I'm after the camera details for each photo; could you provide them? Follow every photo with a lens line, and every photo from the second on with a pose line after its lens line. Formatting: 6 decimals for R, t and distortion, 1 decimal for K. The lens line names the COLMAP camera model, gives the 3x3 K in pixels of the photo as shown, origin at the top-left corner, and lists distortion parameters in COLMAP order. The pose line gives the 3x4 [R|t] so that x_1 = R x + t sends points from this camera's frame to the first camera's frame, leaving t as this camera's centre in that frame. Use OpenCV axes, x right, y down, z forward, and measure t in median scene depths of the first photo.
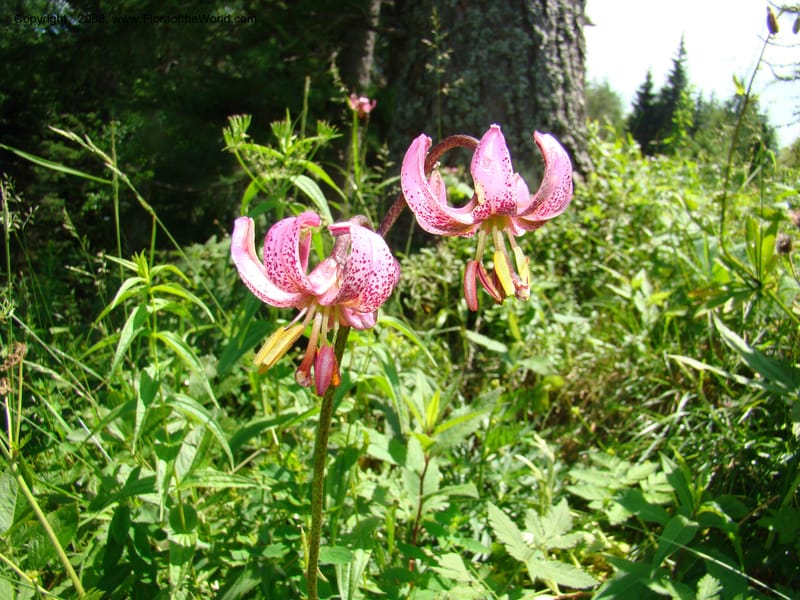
lens RADIAL K [[759.5, 0, 401.0], [0, 759.5, 293.2], [0, 0, 1]] dist [-0.164823, 0.016154]
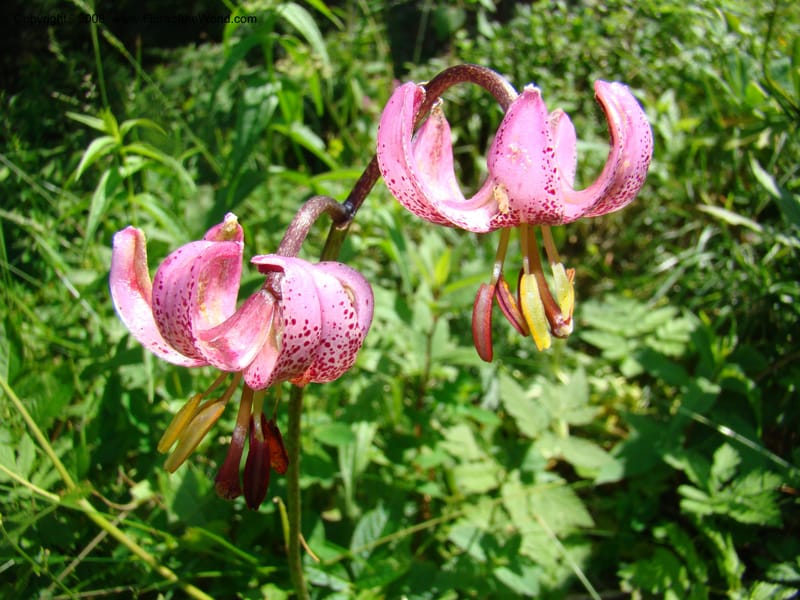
lens RADIAL K [[744.9, 0, 397.5], [0, 744.9, 299.1], [0, 0, 1]] dist [-0.179312, 0.124593]
pose [[0.999722, -0.001544, -0.023506, 0.006194], [0.007998, 0.960826, 0.277035, -0.037880], [0.022158, -0.277147, 0.960572, 0.071995]]
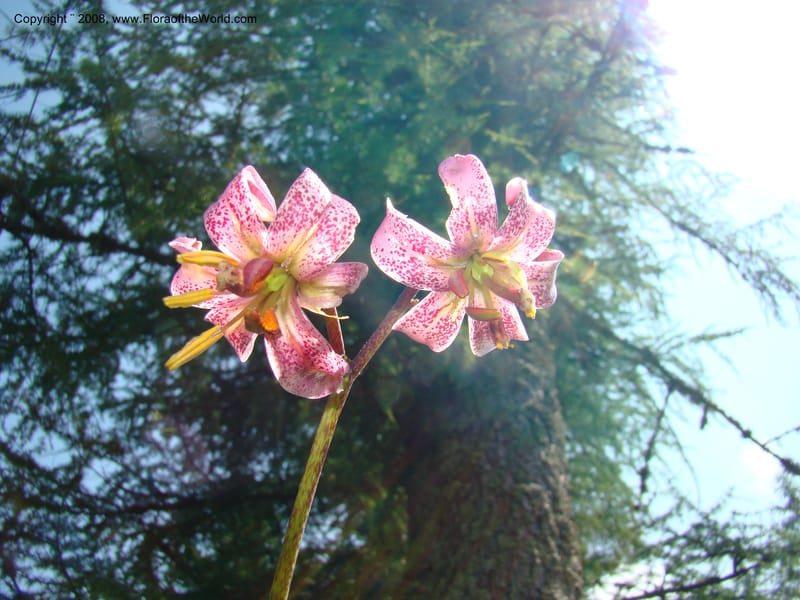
lens RADIAL K [[744.9, 0, 397.5], [0, 744.9, 299.1], [0, 0, 1]] dist [-0.179312, 0.124593]
pose [[0.999125, -0.040320, 0.011140, 0.003841], [0.029447, 0.488791, -0.871904, 0.122756], [0.029710, 0.871469, 0.489551, 0.115926]]
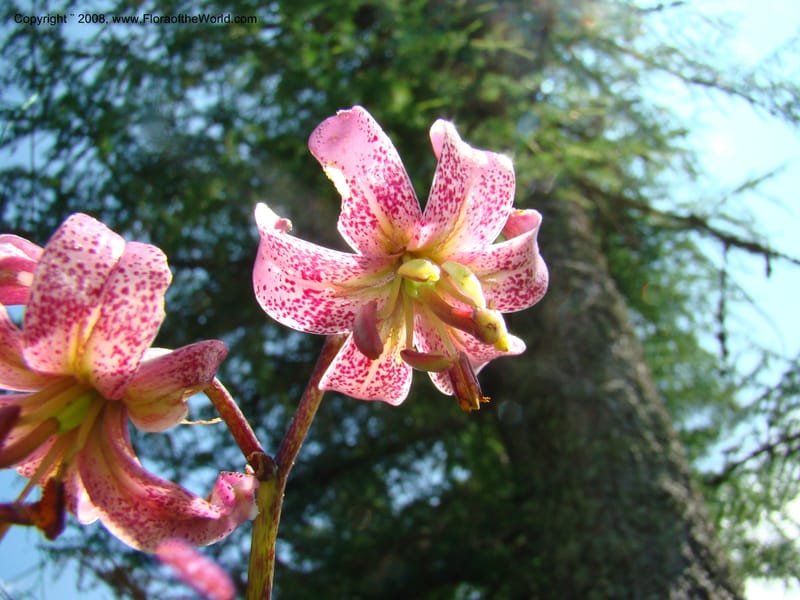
lens RADIAL K [[734.8, 0, 400.0], [0, 734.8, 300.0], [0, 0, 1]] dist [-0.223976, 0.215971]
pose [[0.947599, -0.311559, -0.070617, 0.027707], [0.117286, 0.544905, -0.830254, 0.066088], [0.297153, 0.778466, 0.552893, 0.135193]]
